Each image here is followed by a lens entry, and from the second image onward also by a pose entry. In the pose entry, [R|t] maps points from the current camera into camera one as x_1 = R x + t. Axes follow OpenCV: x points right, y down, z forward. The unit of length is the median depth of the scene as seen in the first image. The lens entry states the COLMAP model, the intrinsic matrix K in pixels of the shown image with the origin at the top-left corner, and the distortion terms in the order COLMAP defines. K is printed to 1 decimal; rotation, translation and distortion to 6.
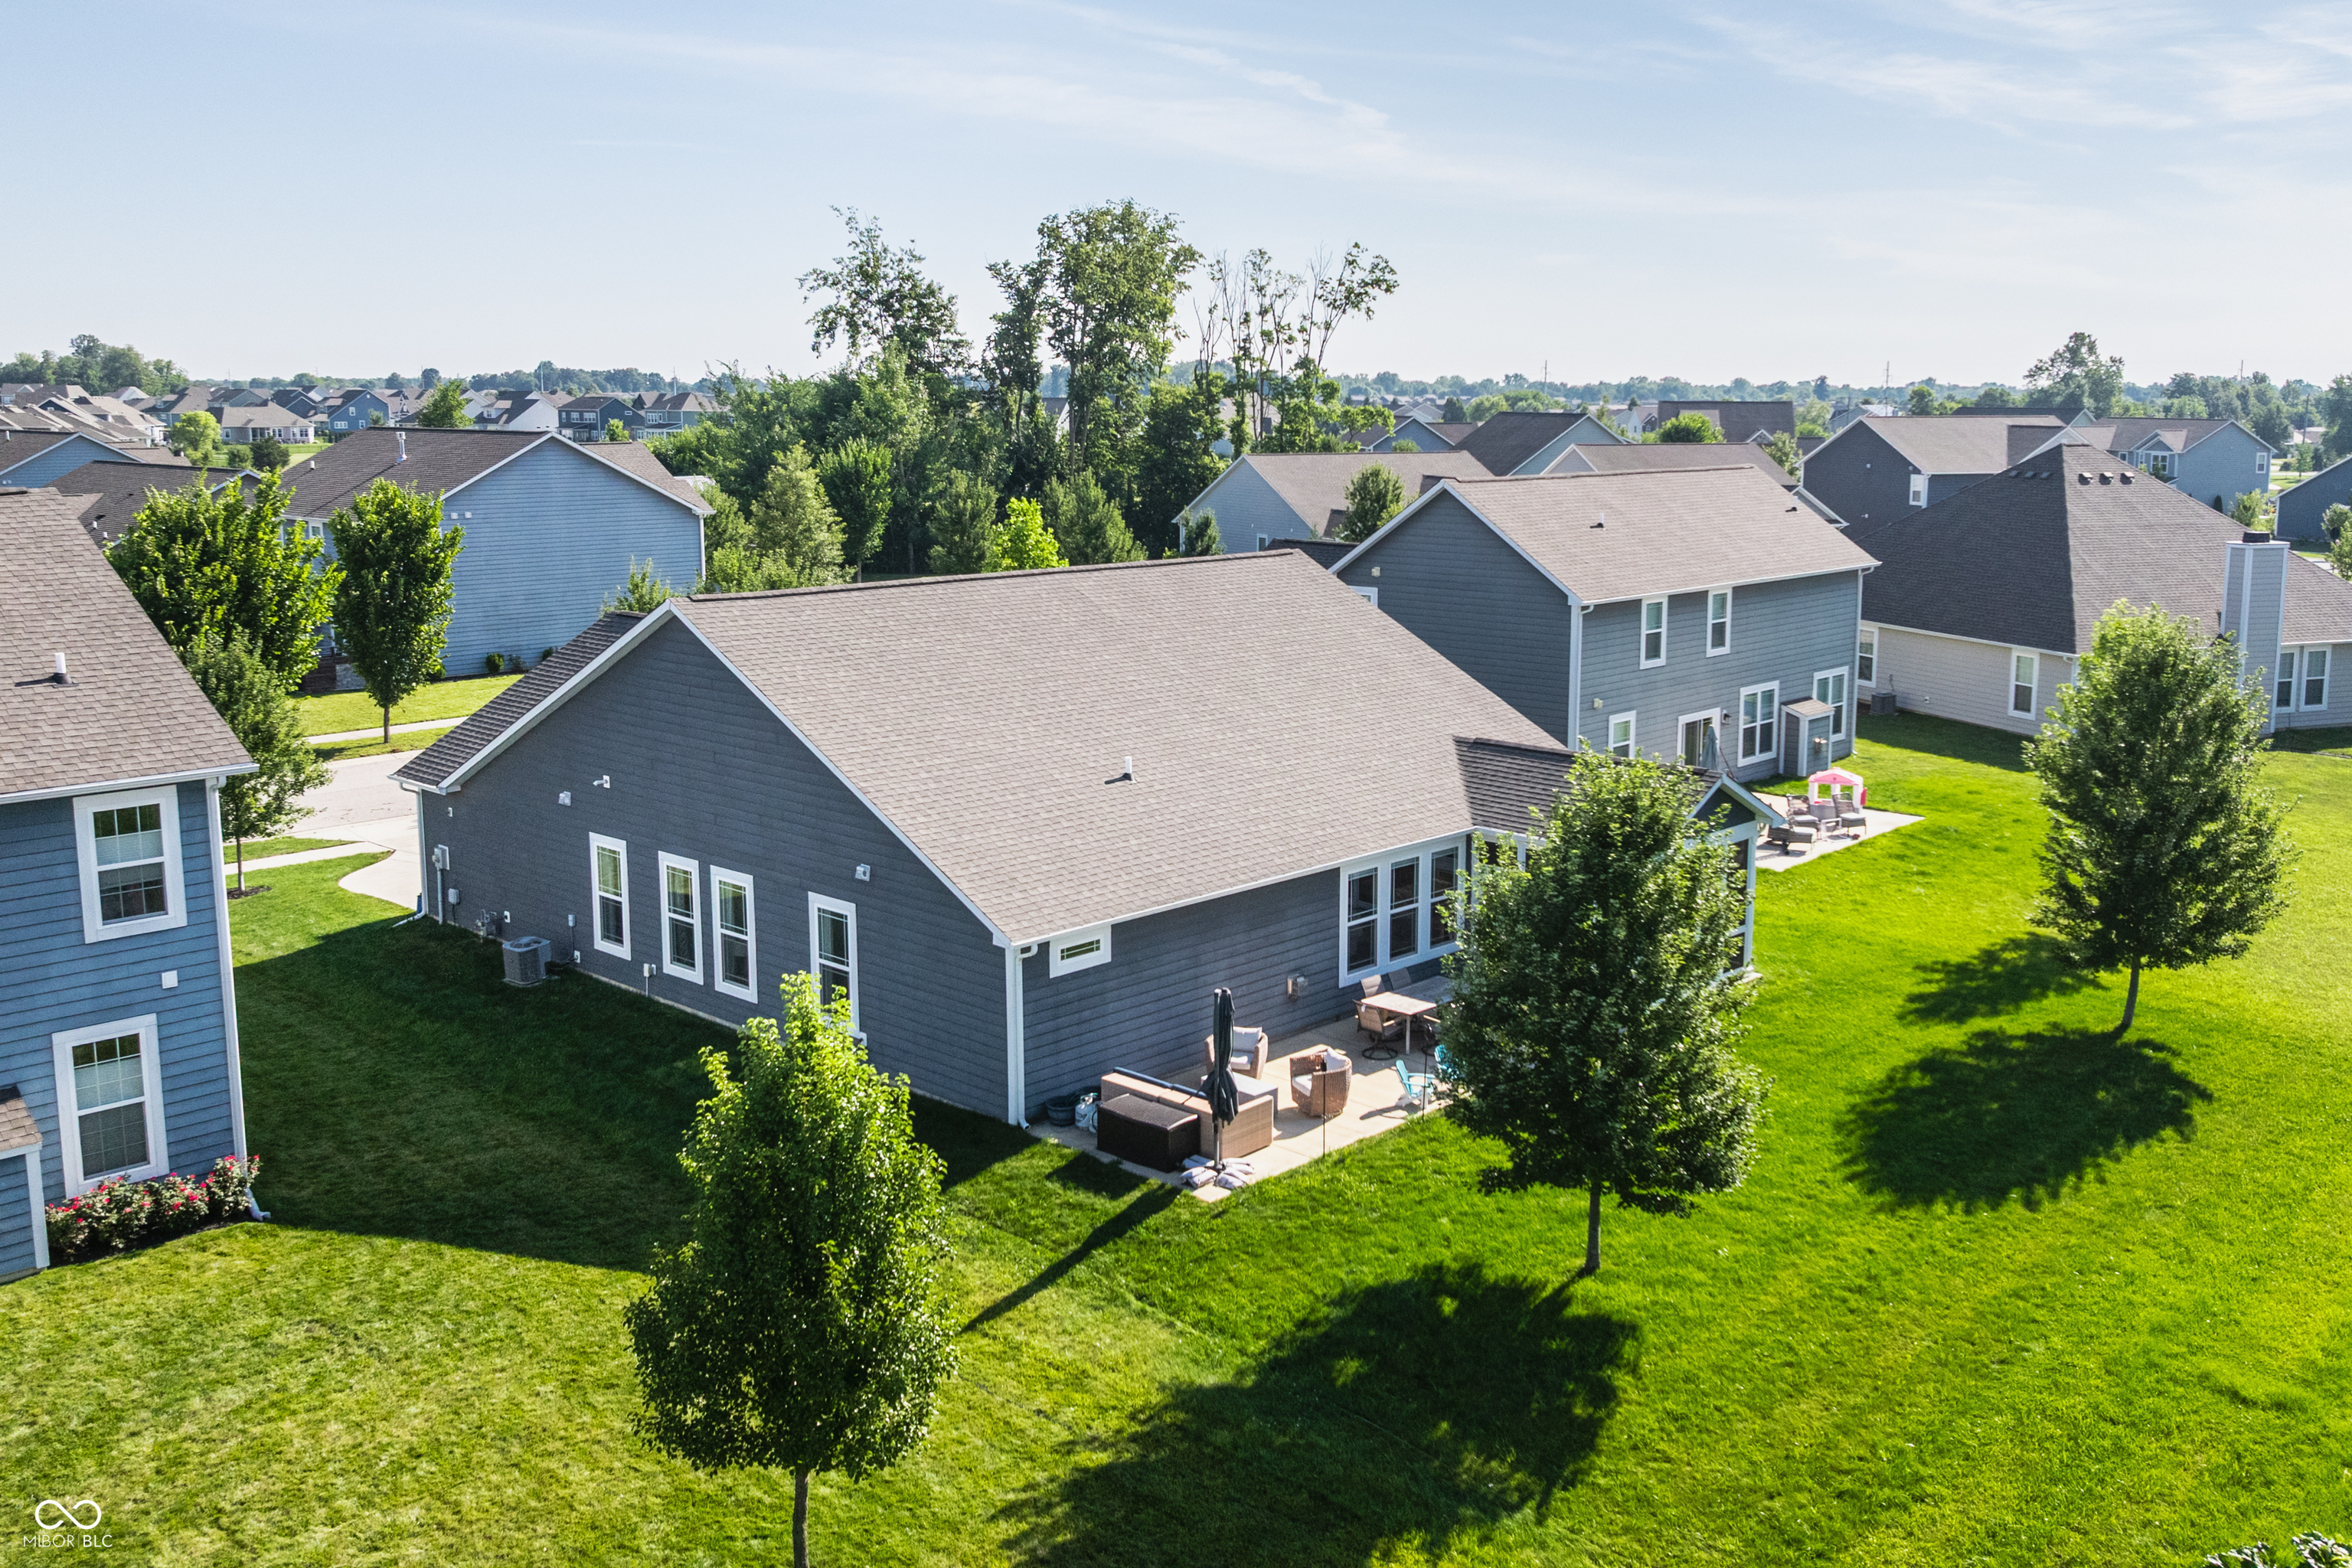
lens RADIAL K [[2027.5, 0, 1204.0], [0, 2027.5, 715.7], [0, 0, 1]] dist [-0.015152, -0.016514]
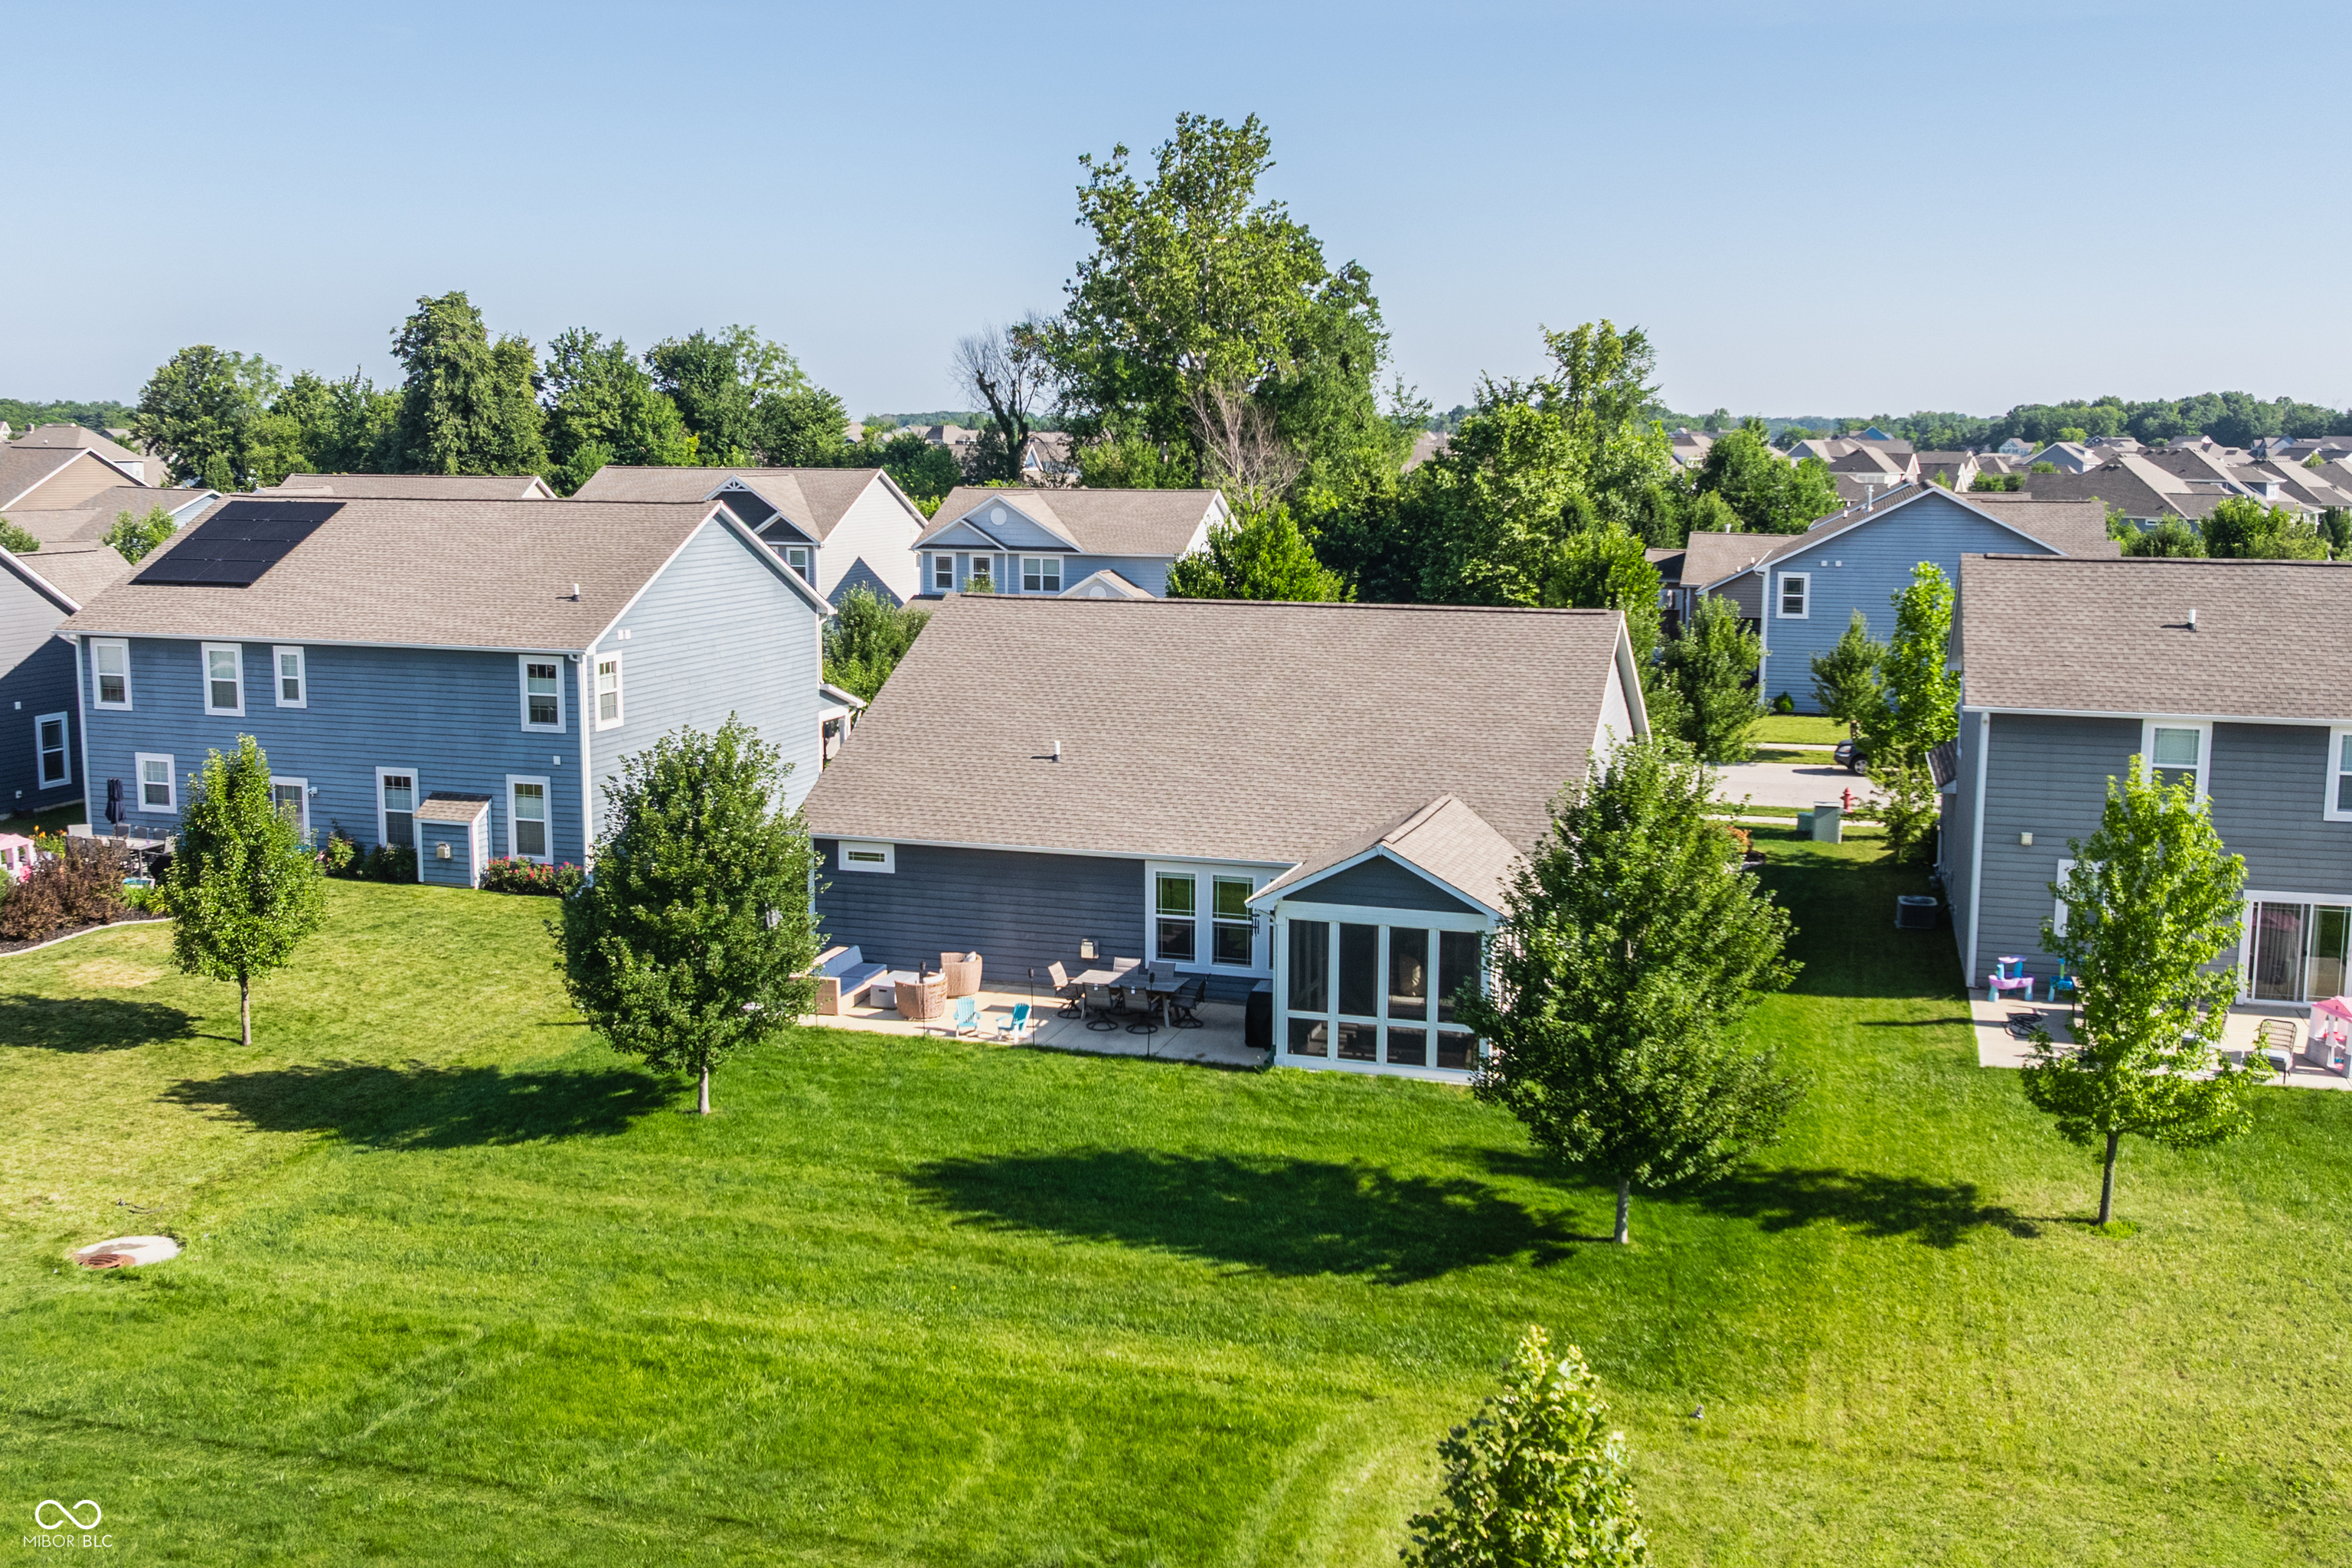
lens RADIAL K [[2121.4, 0, 1183.3], [0, 2121.4, 779.9], [0, 0, 1]] dist [0.010904, -0.069127]
pose [[0.451610, 0.139891, -0.881180, 1.466401], [-0.142741, 0.986239, 0.083414, -0.096919], [0.880723, 0.088111, 0.465364, 0.592327]]
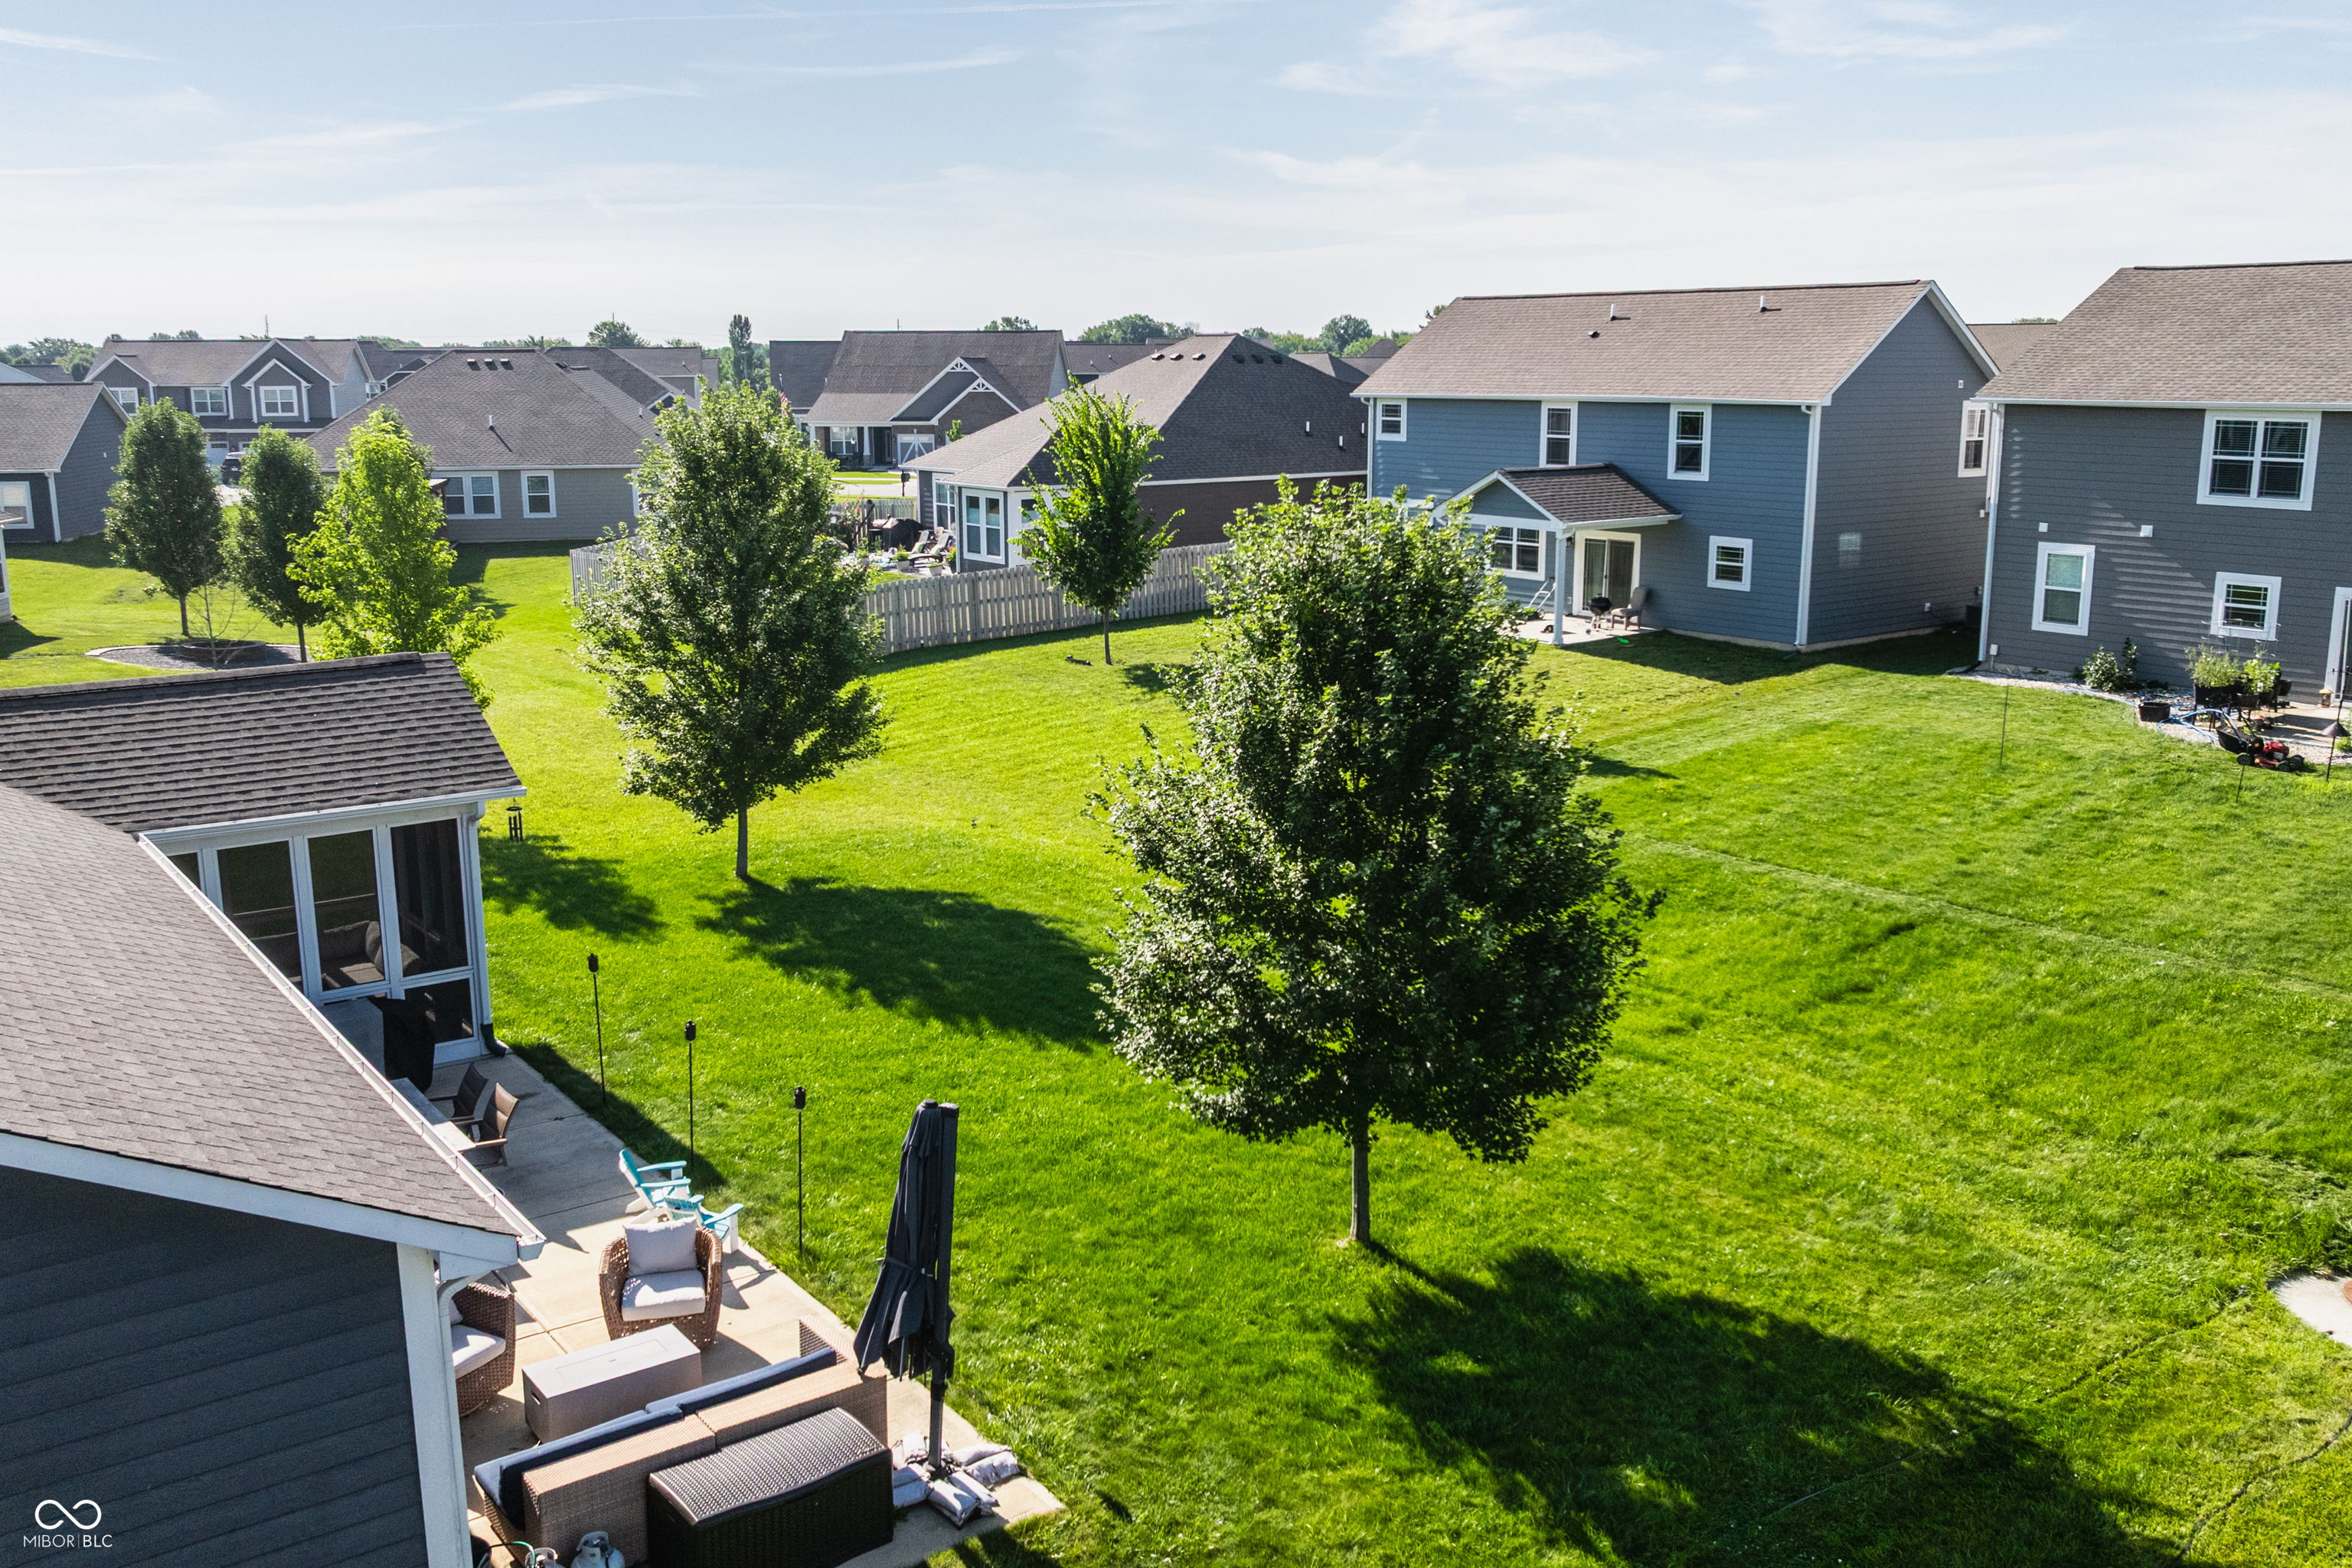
lens RADIAL K [[2027.5, 0, 1204.0], [0, 2027.5, 715.7], [0, 0, 1]] dist [-0.015152, -0.016514]
pose [[0.151053, -0.169646, 0.973860, -0.439013], [0.149641, 0.977735, 0.147111, -0.010246], [-0.977134, 0.123507, 0.173076, 0.879441]]
